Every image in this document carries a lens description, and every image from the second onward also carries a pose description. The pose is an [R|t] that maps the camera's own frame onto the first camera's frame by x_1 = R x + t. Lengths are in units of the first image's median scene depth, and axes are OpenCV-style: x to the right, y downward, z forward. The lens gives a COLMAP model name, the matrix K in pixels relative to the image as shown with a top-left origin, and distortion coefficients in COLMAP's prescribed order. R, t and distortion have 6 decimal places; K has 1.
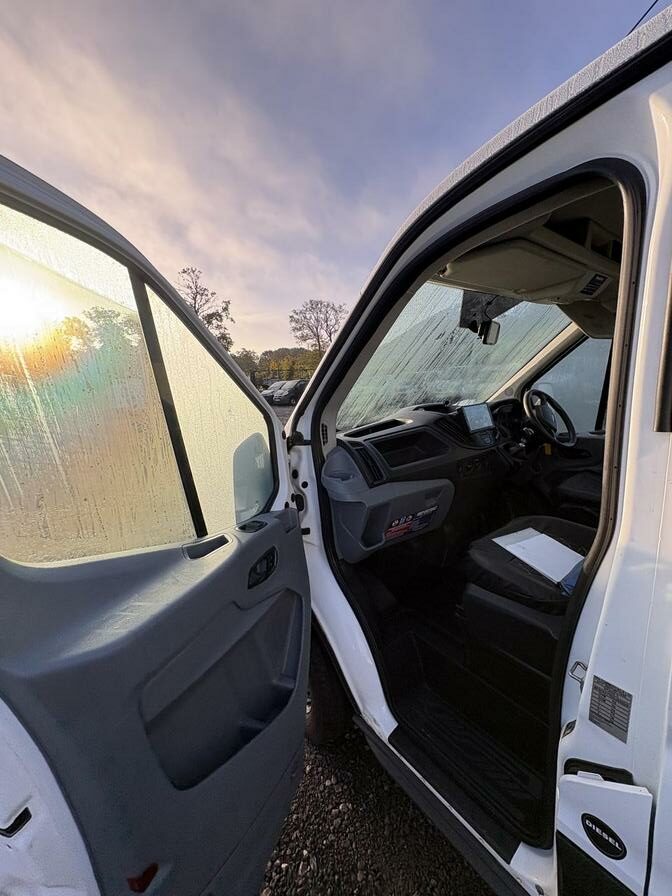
lens RADIAL K [[357.2, 0, 335.3], [0, 357.2, 448.4], [0, 0, 1]] dist [0.003191, 0.000138]
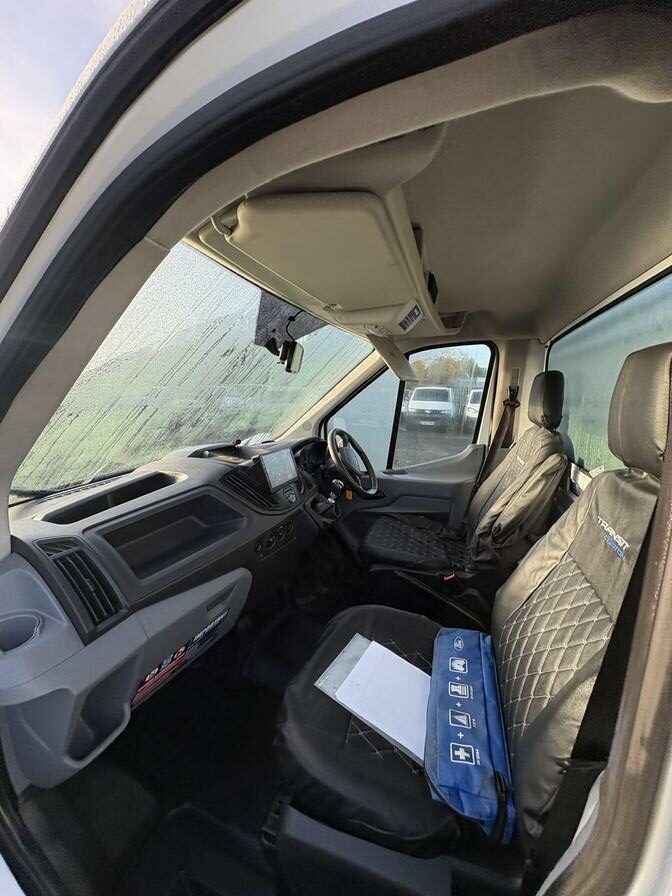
lens RADIAL K [[357.2, 0, 332.7], [0, 357.2, 449.3], [0, 0, 1]] dist [0.003191, 0.000138]
pose [[0.844436, -0.004202, 0.535639, 0.094385], [0.024936, 0.999194, -0.031472, -0.101371], [-0.535075, 0.039932, 0.843860, 0.317211]]
